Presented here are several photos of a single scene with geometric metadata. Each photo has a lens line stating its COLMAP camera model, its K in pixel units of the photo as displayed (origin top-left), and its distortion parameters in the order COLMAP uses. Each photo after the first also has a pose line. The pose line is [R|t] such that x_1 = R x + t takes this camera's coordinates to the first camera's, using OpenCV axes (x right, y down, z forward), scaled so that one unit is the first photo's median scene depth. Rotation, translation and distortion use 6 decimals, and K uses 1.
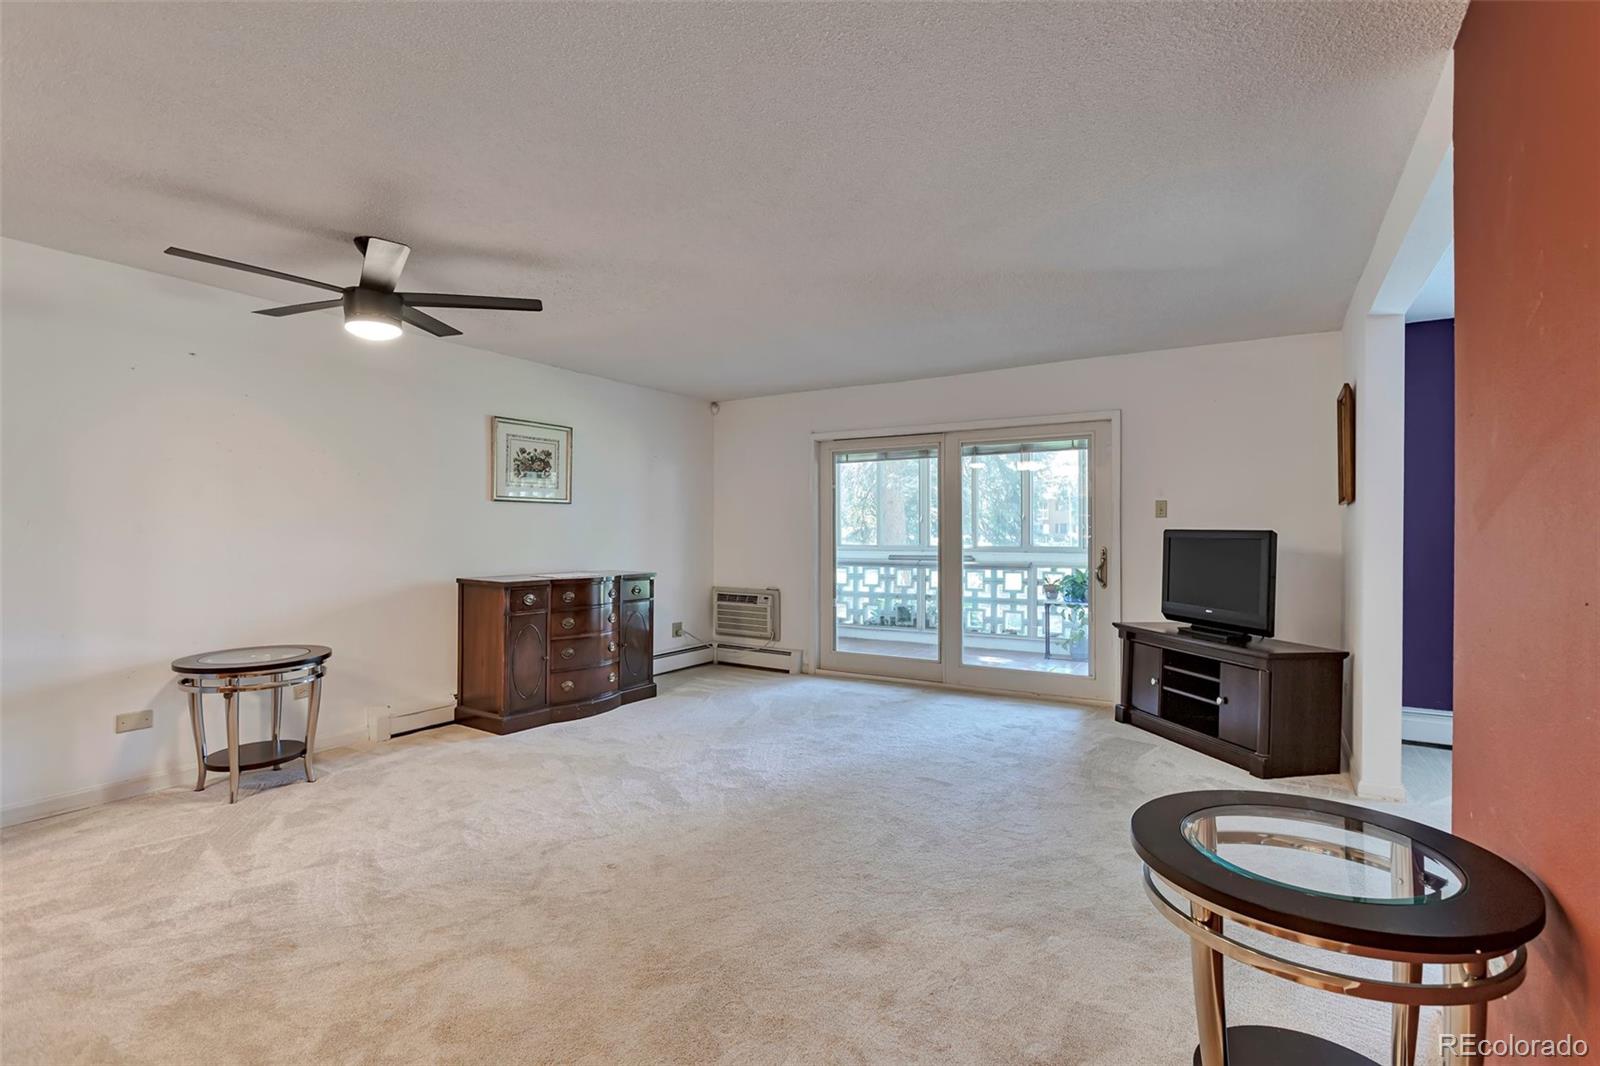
lens RADIAL K [[800.2, 0, 753.8], [0, 800.2, 530.0], [0, 0, 1]] dist [-0.002041, -0.000149]
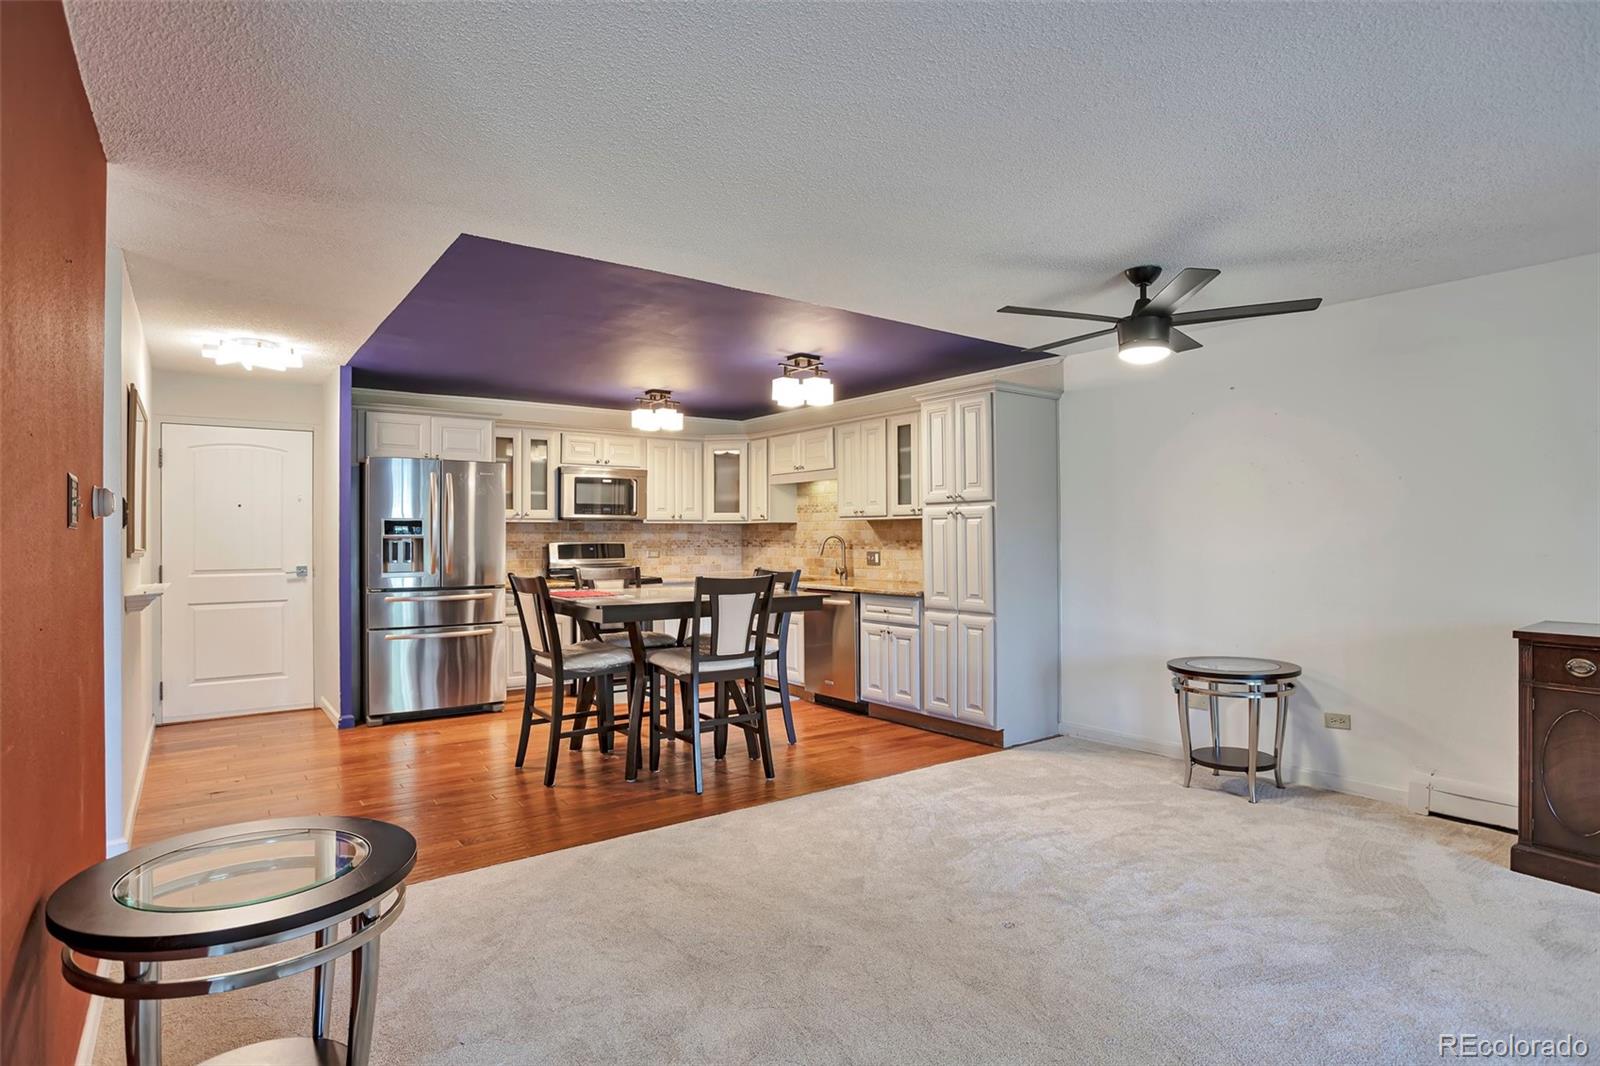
lens RADIAL K [[832.0, 0, 796.0], [0, 832.0, 527.9], [0, 0, 1]] dist [-0.066913, 0.033608]
pose [[-0.352249, -0.010022, -0.935853, 0.554752], [0.004879, 0.999909, -0.012545, -0.013365], [0.935894, -0.008985, -0.352168, 0.781718]]
